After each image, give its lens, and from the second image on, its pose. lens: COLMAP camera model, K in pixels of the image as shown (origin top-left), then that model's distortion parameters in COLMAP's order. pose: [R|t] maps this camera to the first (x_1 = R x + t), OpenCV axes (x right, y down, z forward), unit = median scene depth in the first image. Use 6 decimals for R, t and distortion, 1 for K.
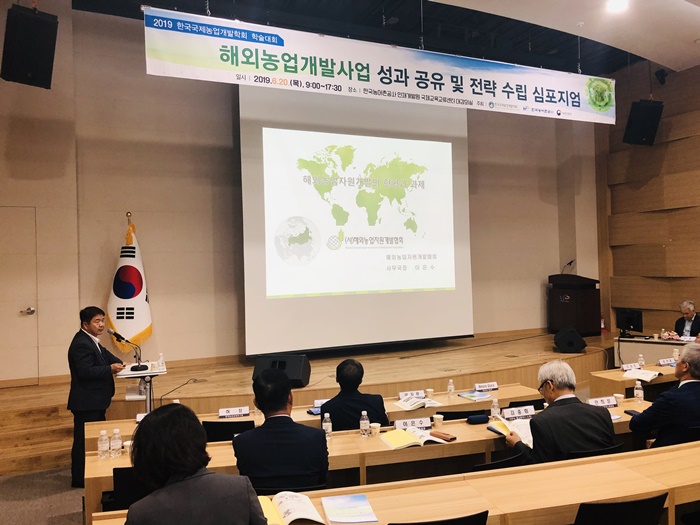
lens RADIAL K [[574.2, 0, 346.7], [0, 574.2, 257.1], [0, 0, 1]] dist [0.011301, 0.004169]
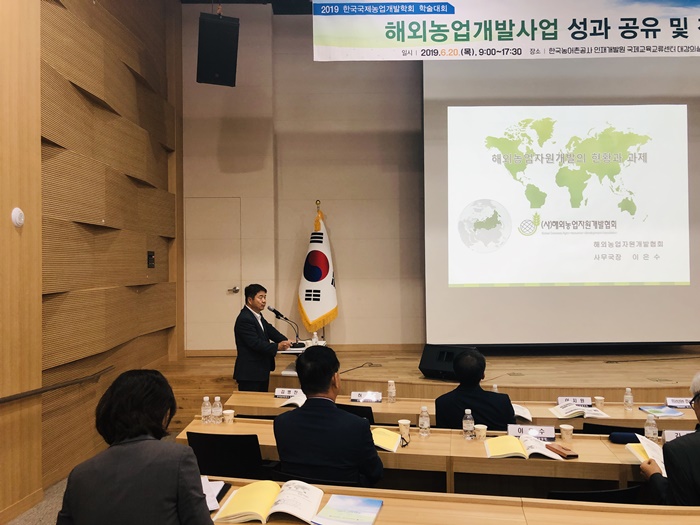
lens RADIAL K [[574.2, 0, 347.4], [0, 574.2, 257.6], [0, 0, 1]] dist [0.011301, 0.004169]
pose [[0.911365, 0.010306, -0.411470, 0.109835], [-0.006128, 0.999915, 0.011471, 0.016225], [0.411553, -0.007932, 0.911351, 0.071857]]
